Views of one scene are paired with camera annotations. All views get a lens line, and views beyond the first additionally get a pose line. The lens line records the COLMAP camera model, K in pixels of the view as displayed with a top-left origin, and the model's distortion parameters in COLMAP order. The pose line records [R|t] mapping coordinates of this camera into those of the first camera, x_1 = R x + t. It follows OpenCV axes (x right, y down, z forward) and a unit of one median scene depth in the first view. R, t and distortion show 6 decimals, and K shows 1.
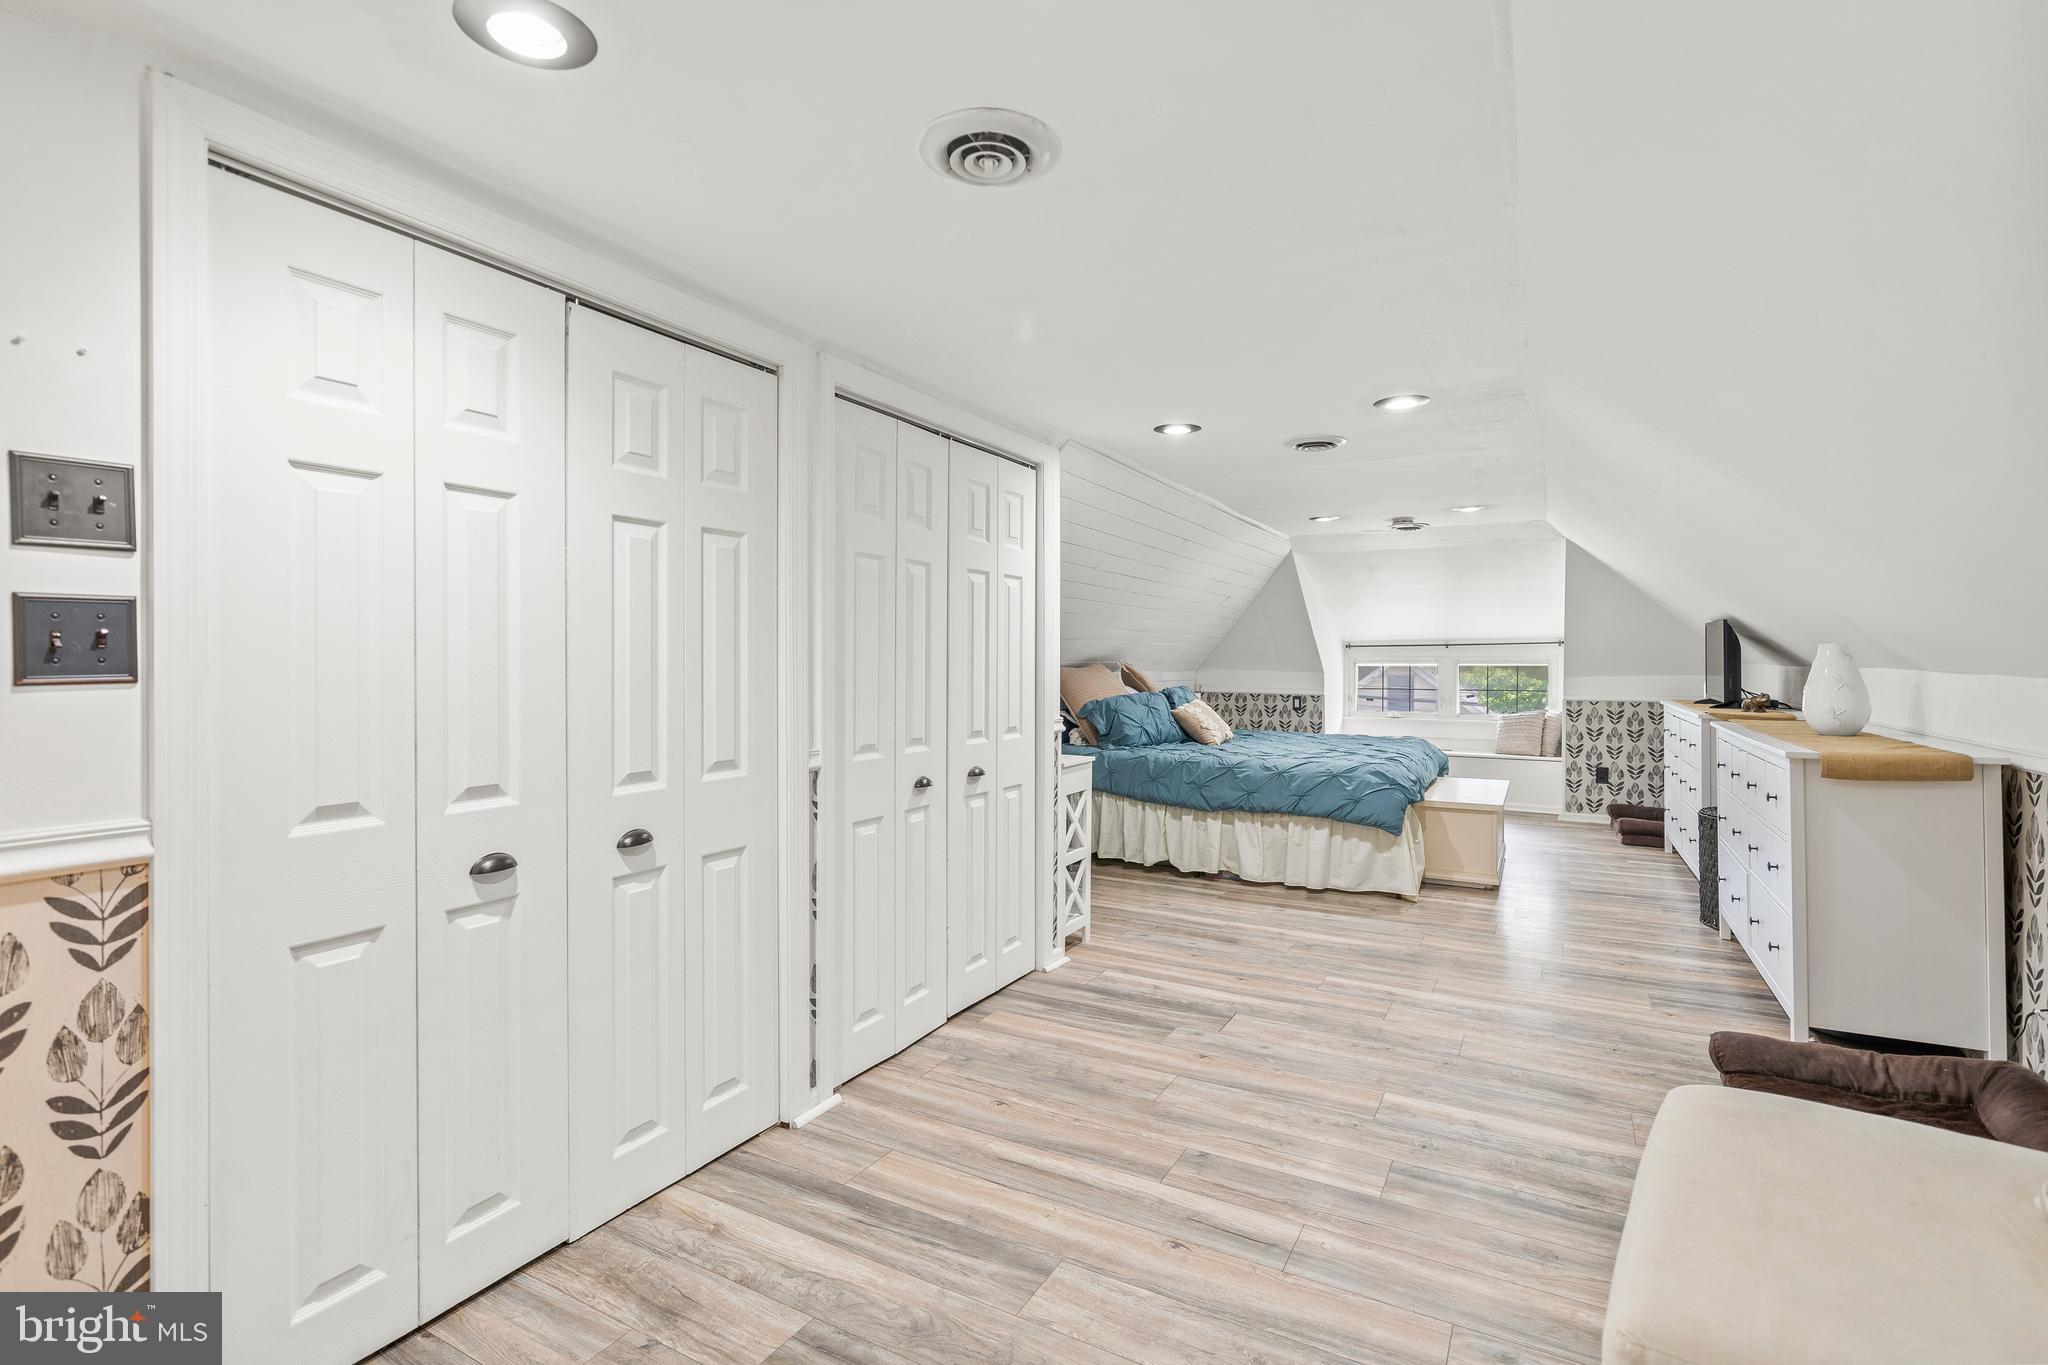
lens RADIAL K [[965.4, 0, 1035.7], [0, 965.4, 666.8], [0, 0, 1]] dist [-0.000945, -0.000069]
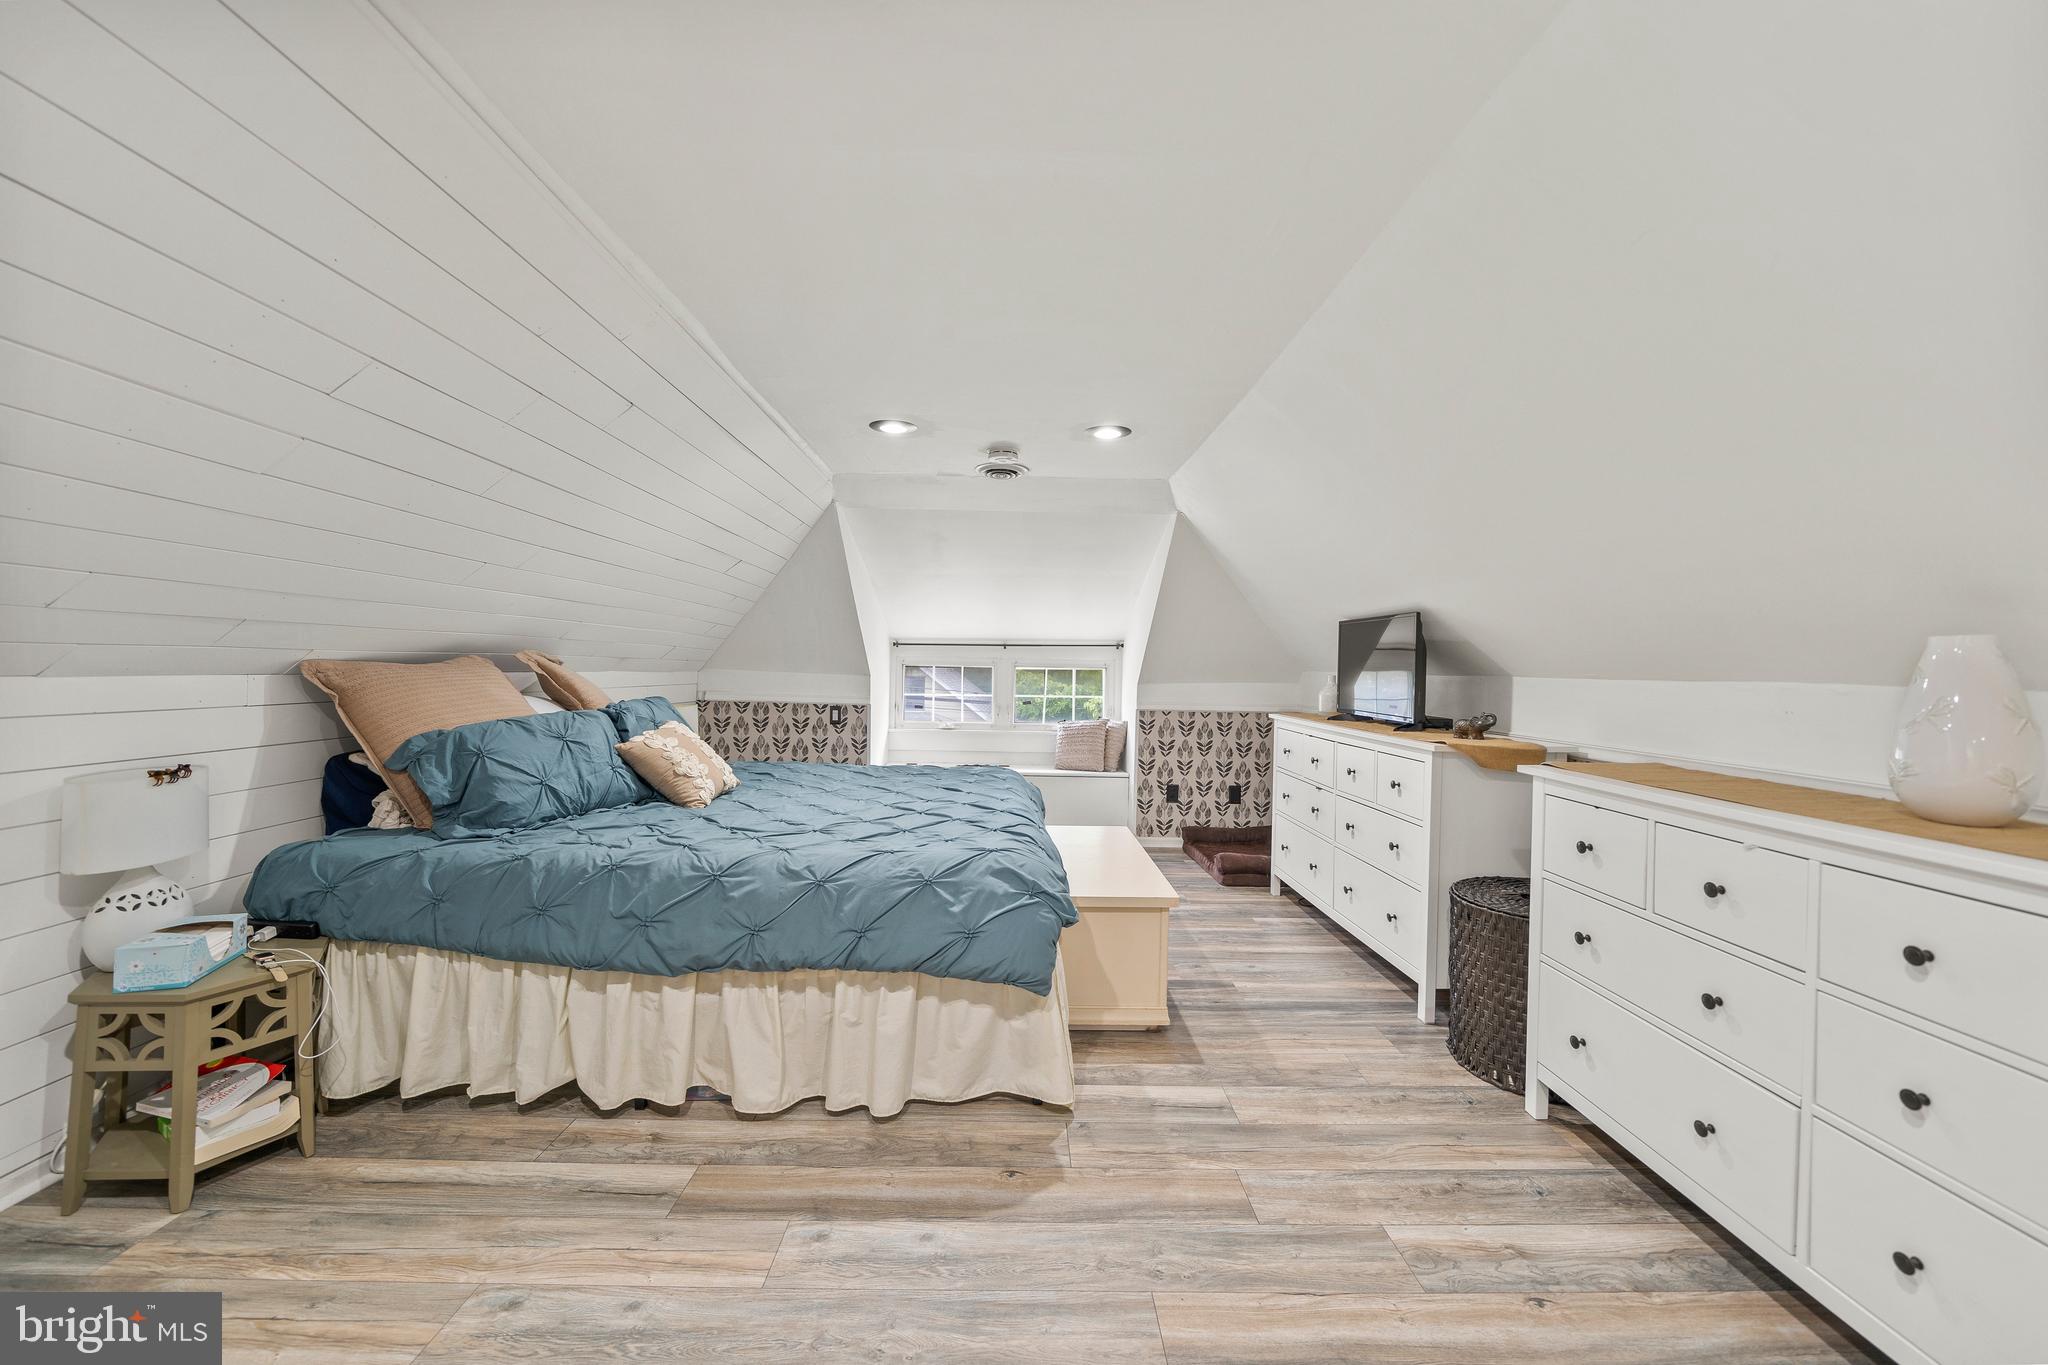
lens RADIAL K [[755.7, 0, 1014.4], [0, 755.7, 672.6], [0, 0, 1]] dist [0.000002, -0.002118]
pose [[0.870481, 0.011025, 0.492078, 0.148300], [-0.014028, 0.999899, 0.002414, 0.000285], [-0.492001, -0.009004, 0.870548, 0.613563]]
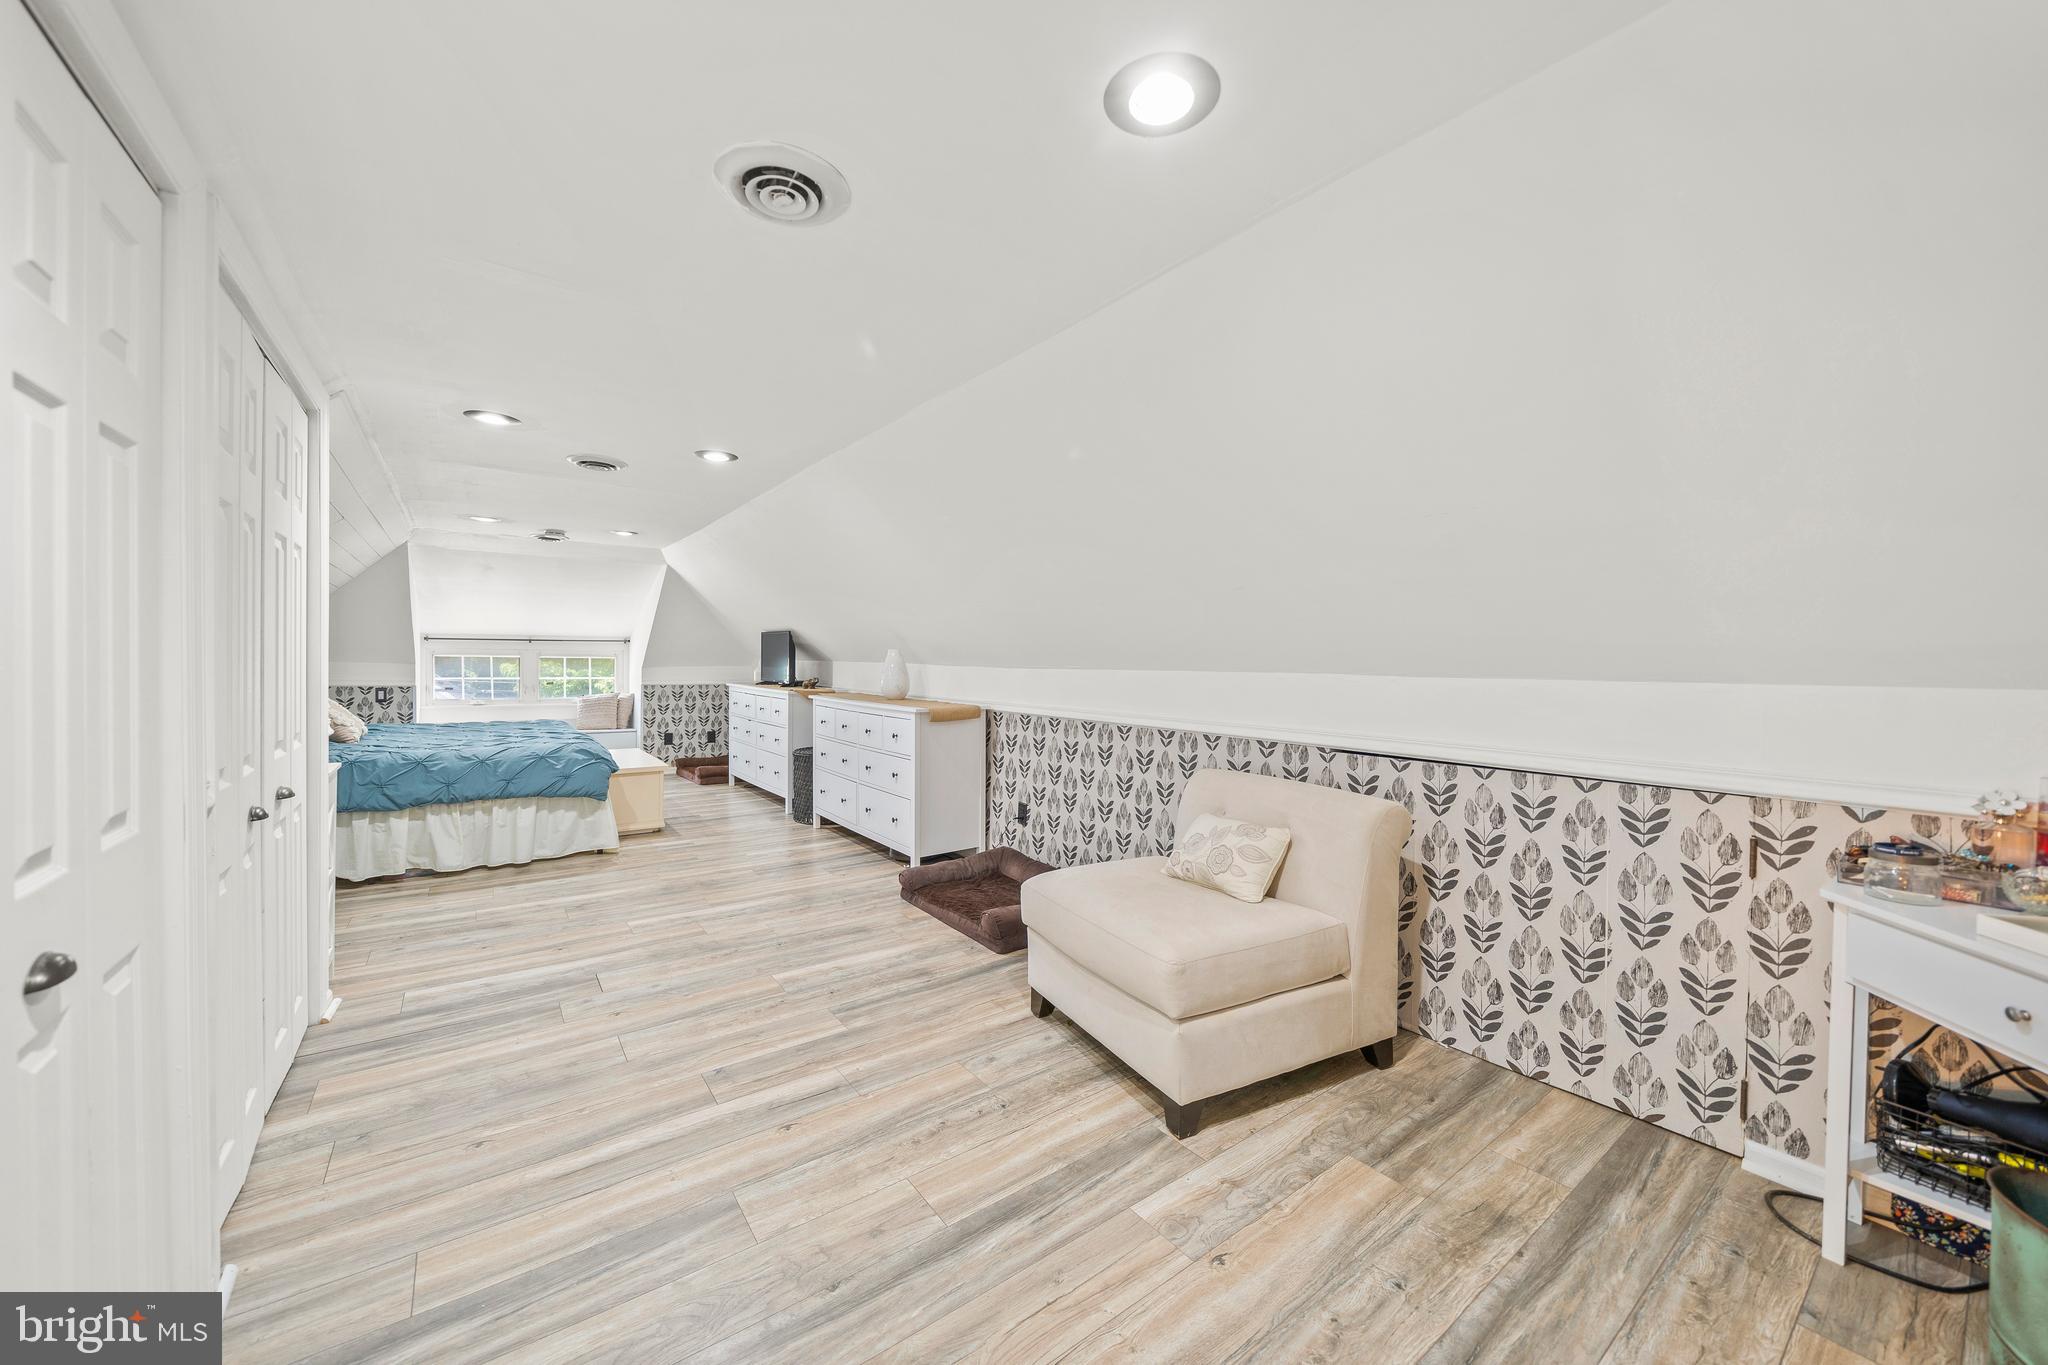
lens RADIAL K [[755.7, 0, 1021.7], [0, 755.7, 679.6], [0, 0, 1]] dist [0.000002, -0.002118]
pose [[0.408917, -0.018240, 0.912389, -0.249743], [-0.008121, 0.999688, 0.023625, -0.001911], [-0.912535, -0.017070, 0.408641, 0.136811]]
